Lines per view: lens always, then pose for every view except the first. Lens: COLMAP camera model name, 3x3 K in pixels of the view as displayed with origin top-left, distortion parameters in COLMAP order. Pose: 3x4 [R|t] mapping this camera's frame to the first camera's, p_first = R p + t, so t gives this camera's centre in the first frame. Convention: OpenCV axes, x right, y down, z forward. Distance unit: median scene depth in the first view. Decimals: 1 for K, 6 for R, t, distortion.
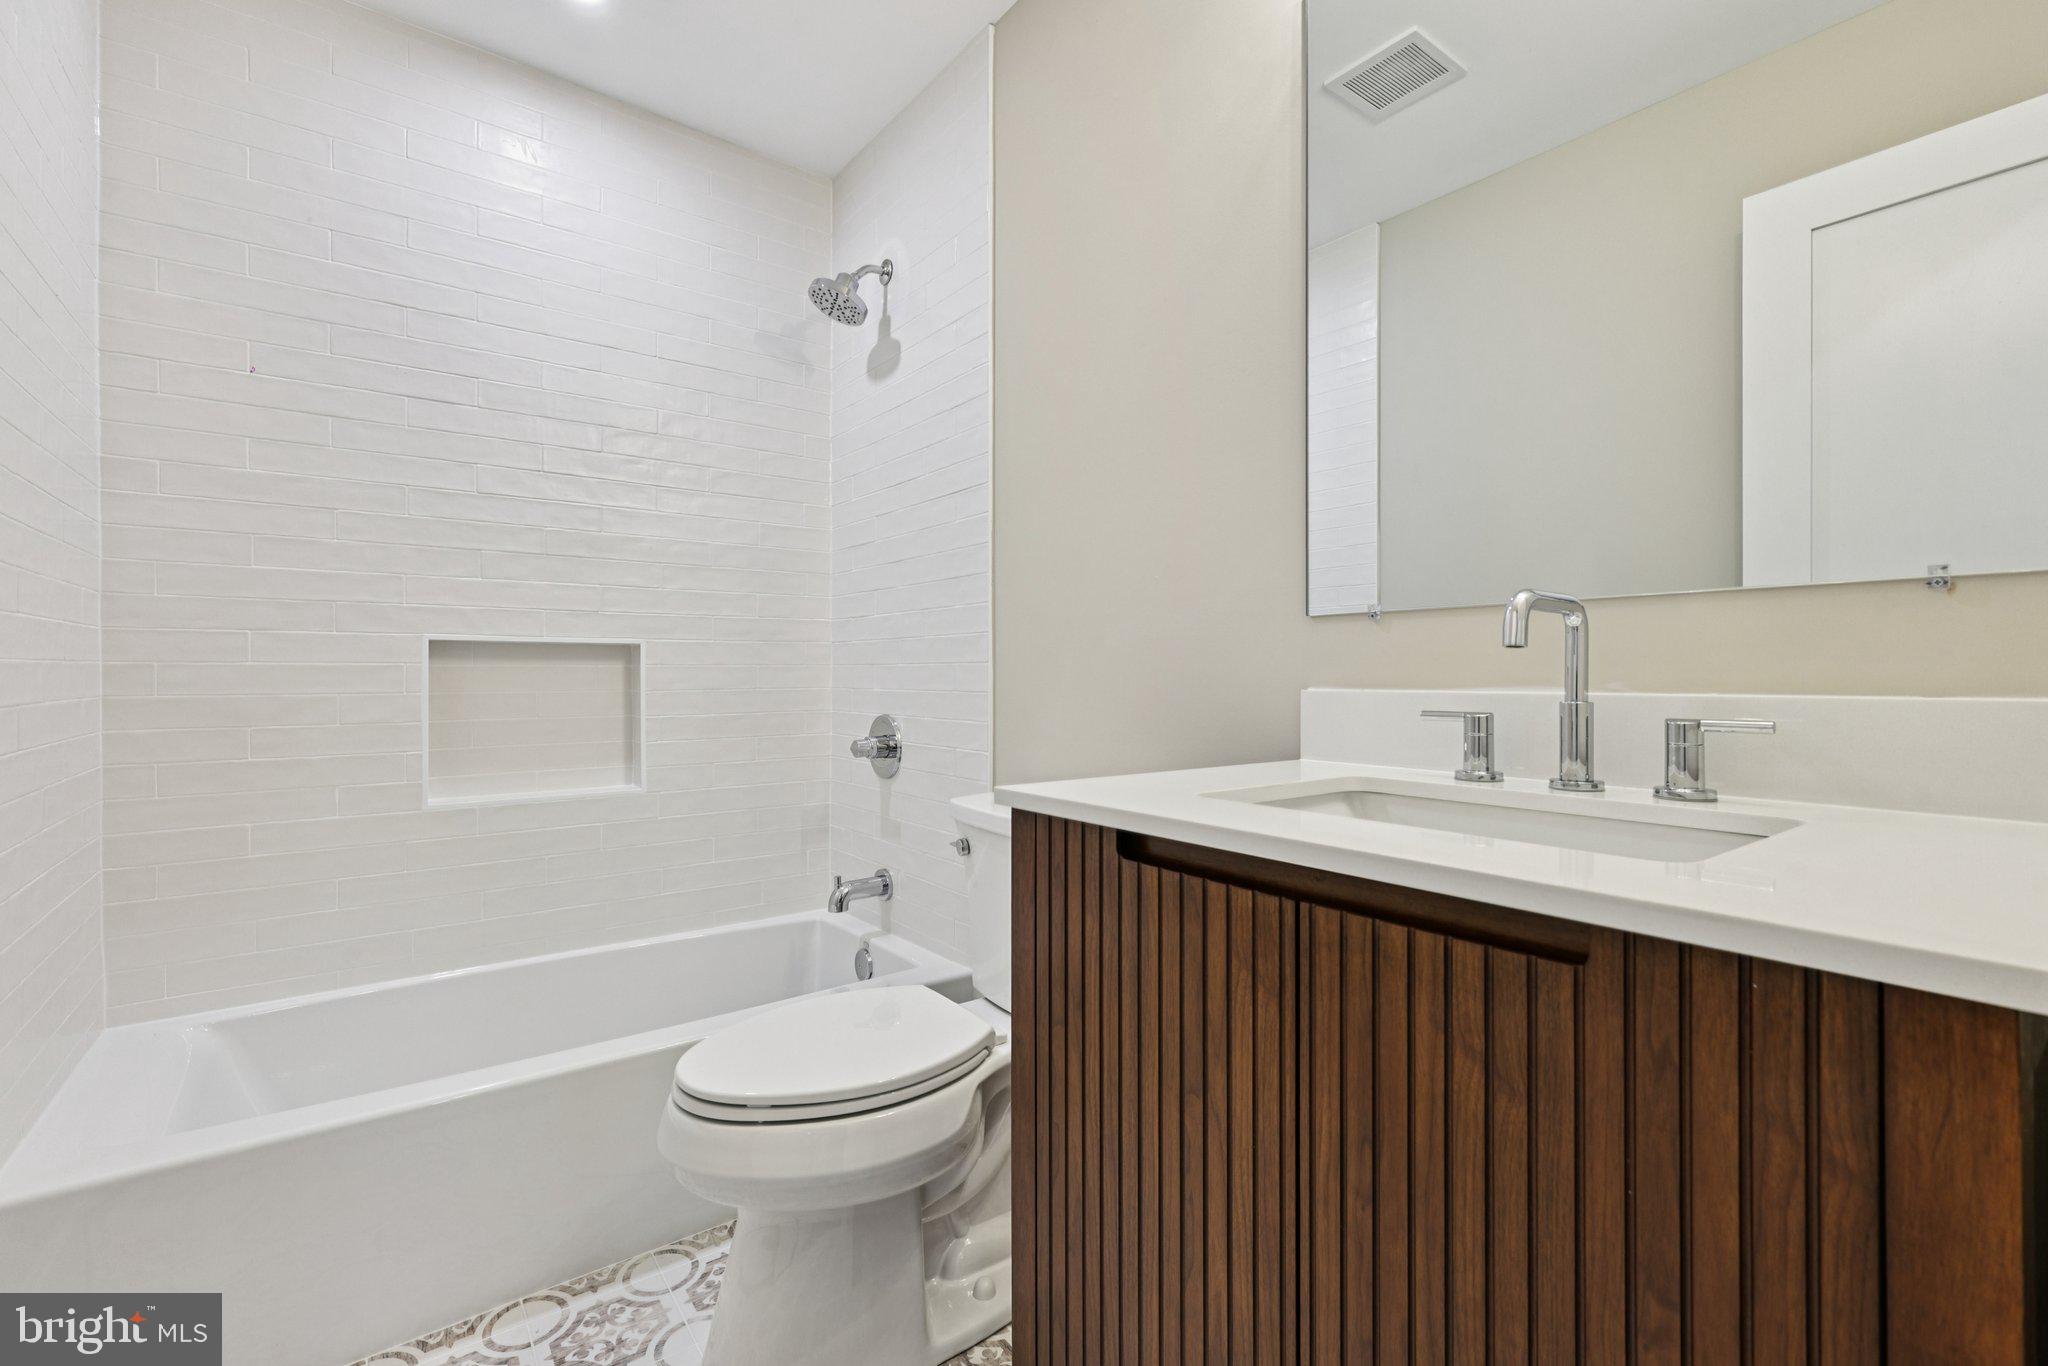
lens RADIAL K [[900.8, 0, 1022.5], [0, 900.8, 681.7], [0, 0, 1]] dist [0.002213, -0.000353]
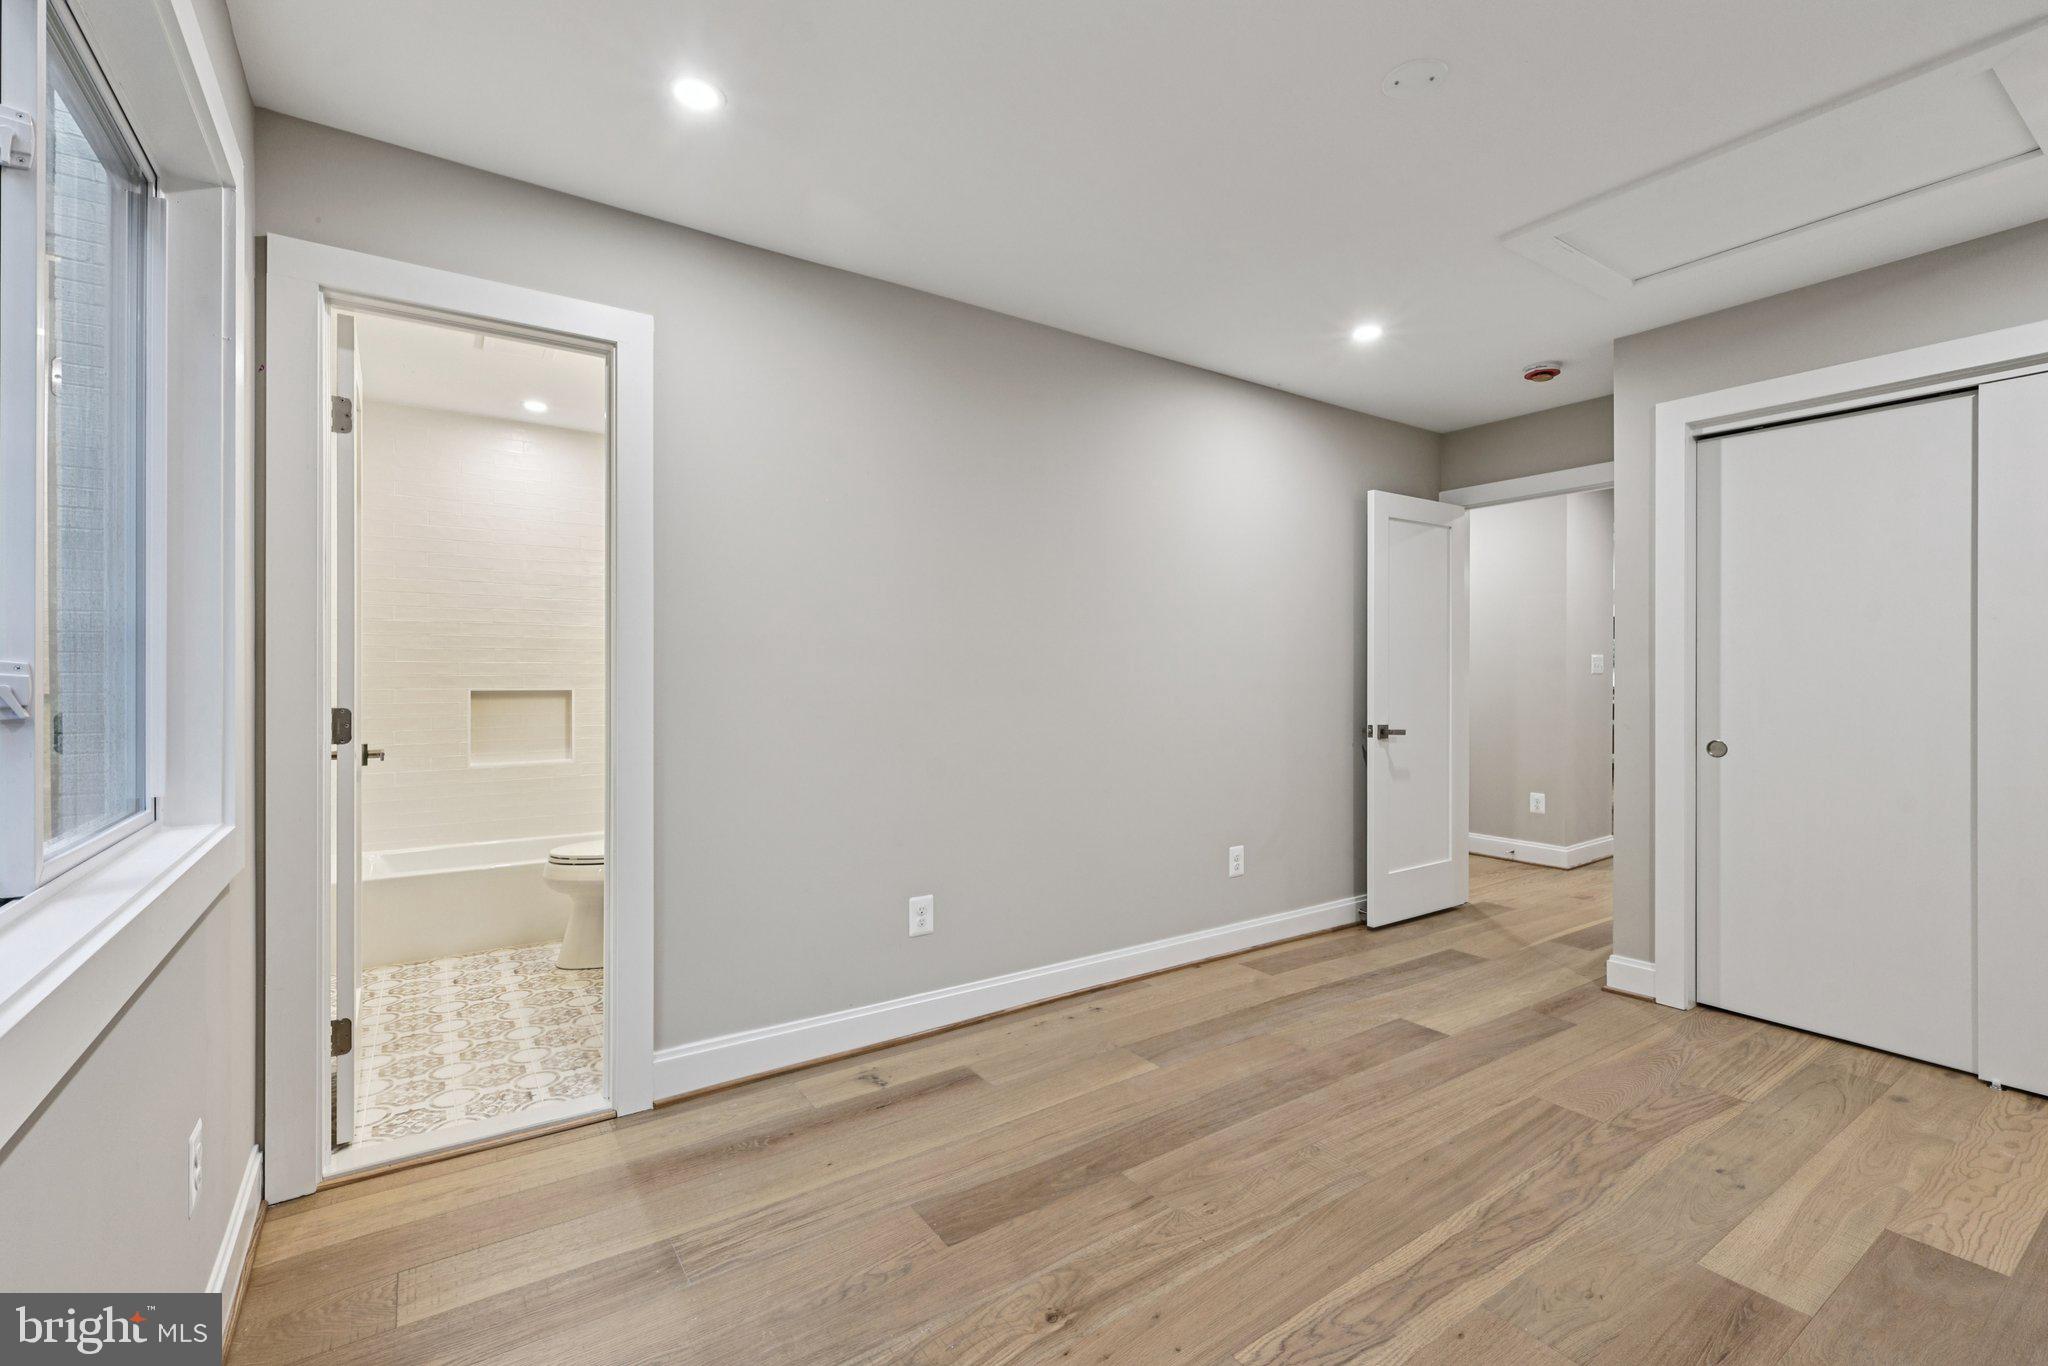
lens RADIAL K [[900.8, 0, 1025.4], [0, 900.8, 679.3], [0, 0, 1]] dist [0.002213, -0.000353]
pose [[0.998996, -0.000163, -0.044796, 0.760995], [-0.000013, 0.999992, -0.003941, -0.064586], [0.044797, 0.003937, 0.998988, -1.092465]]
